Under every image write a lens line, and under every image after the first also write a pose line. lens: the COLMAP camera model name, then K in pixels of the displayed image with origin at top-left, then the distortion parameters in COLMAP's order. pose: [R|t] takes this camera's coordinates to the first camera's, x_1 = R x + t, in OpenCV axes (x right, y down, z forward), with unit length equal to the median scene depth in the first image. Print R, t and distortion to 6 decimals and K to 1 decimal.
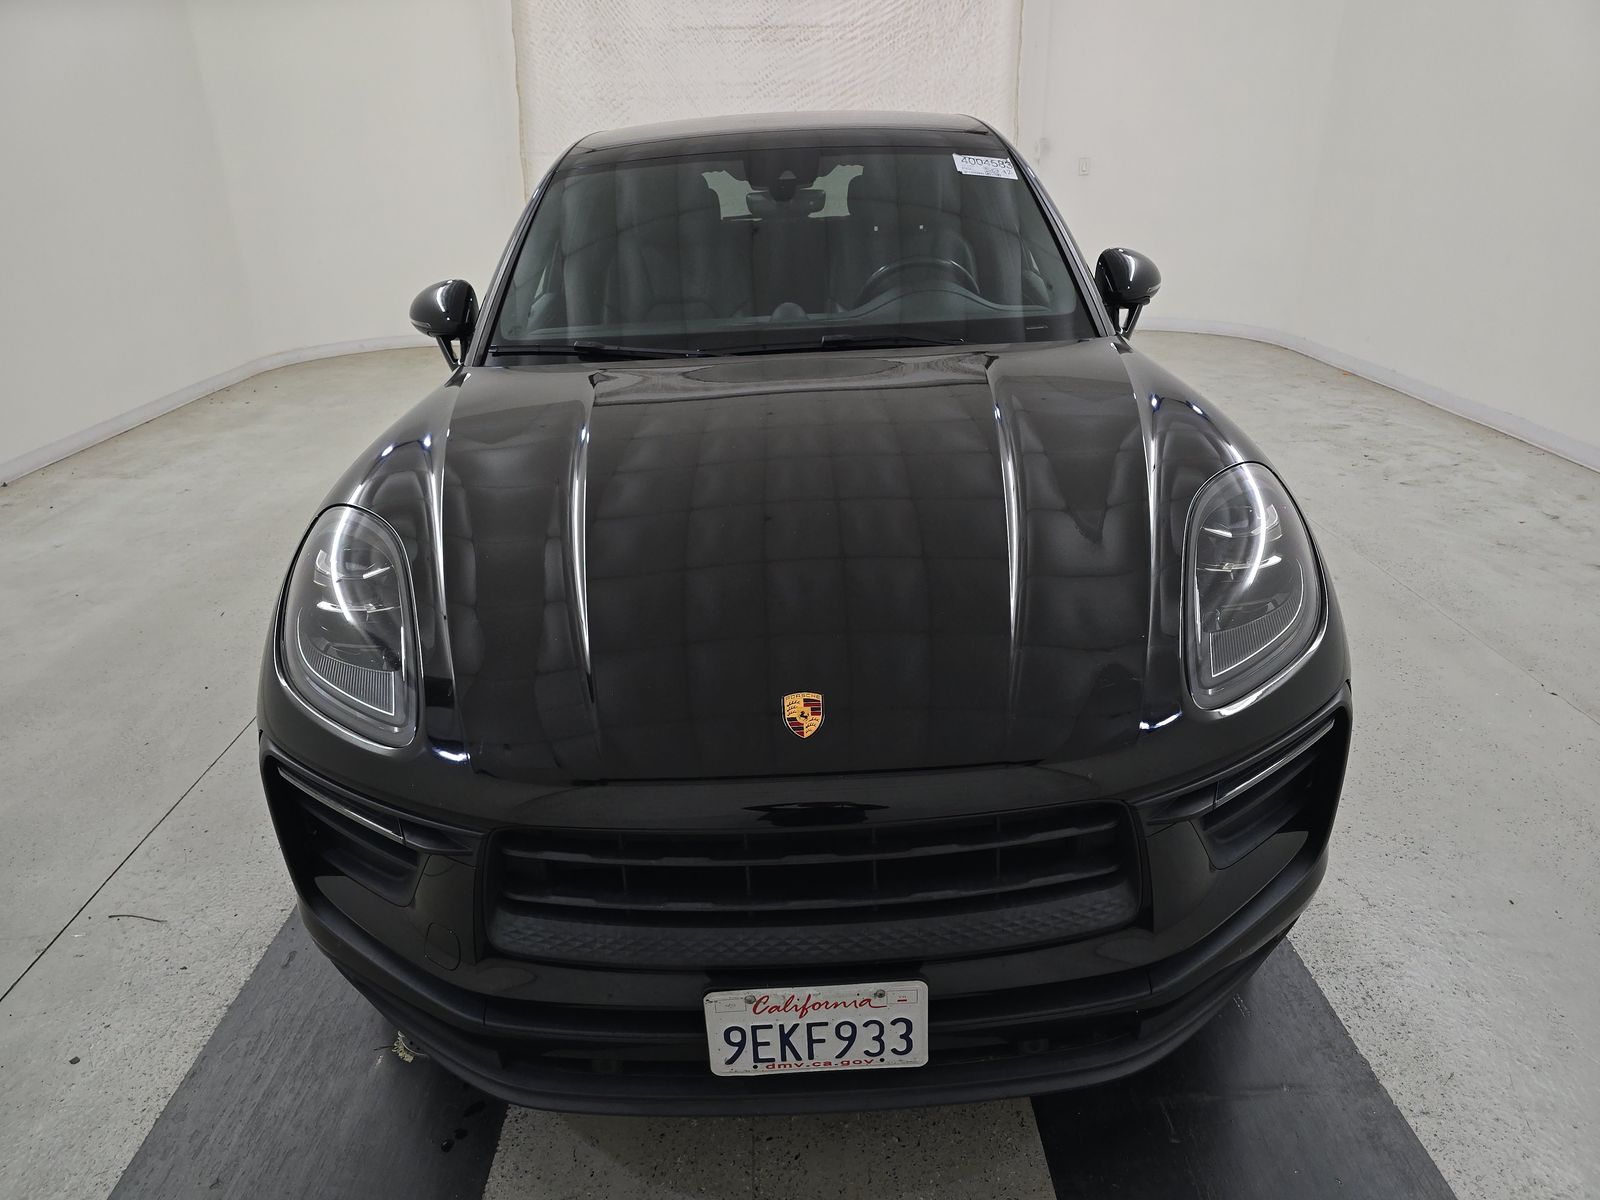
lens RADIAL K [[1075.9, 0, 799.9], [0, 1075.9, 599.6], [0, 0, 1]] dist [0.055255, -0.042844]
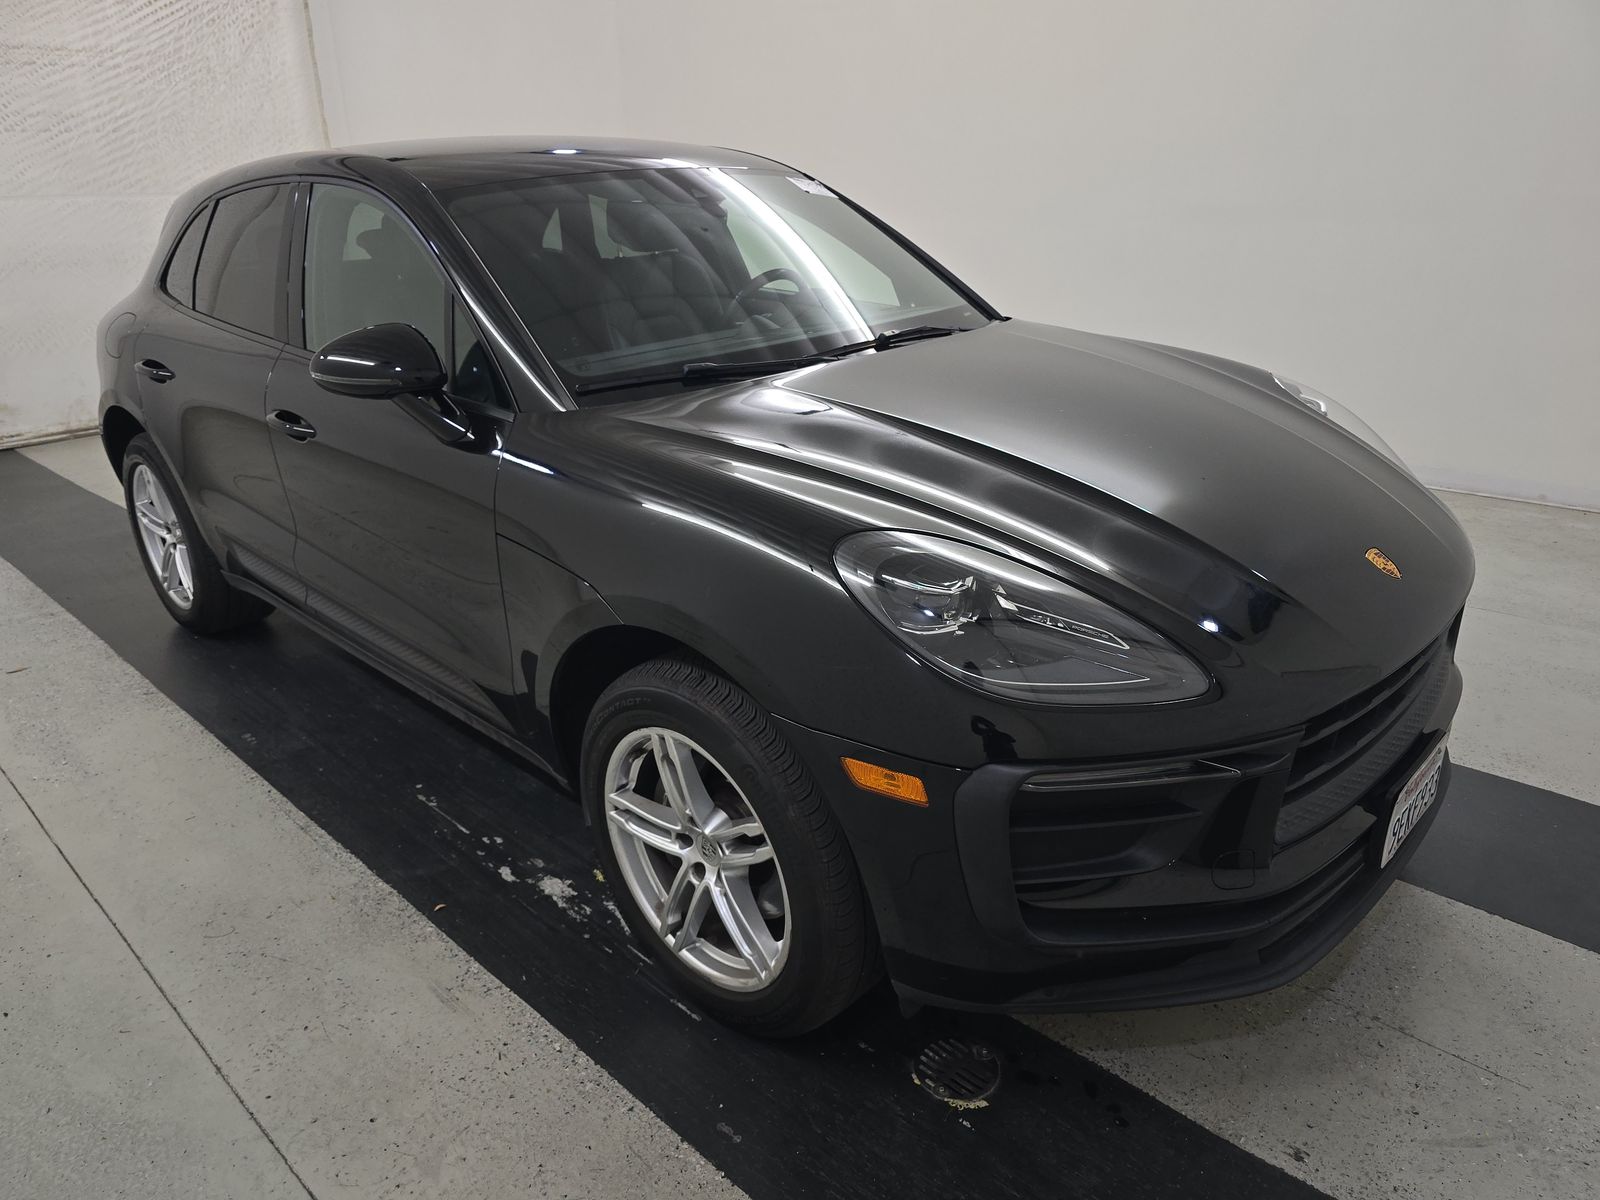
lens RADIAL K [[1075.9, 0, 801.1], [0, 1075.9, 601.2], [0, 0, 1]] dist [0.055255, -0.042844]
pose [[0.706751, -0.253517, 0.660479, -0.239575], [0.284612, 0.956595, 0.062626, -0.022900], [-0.647687, 0.143719, 0.748228, 0.083689]]
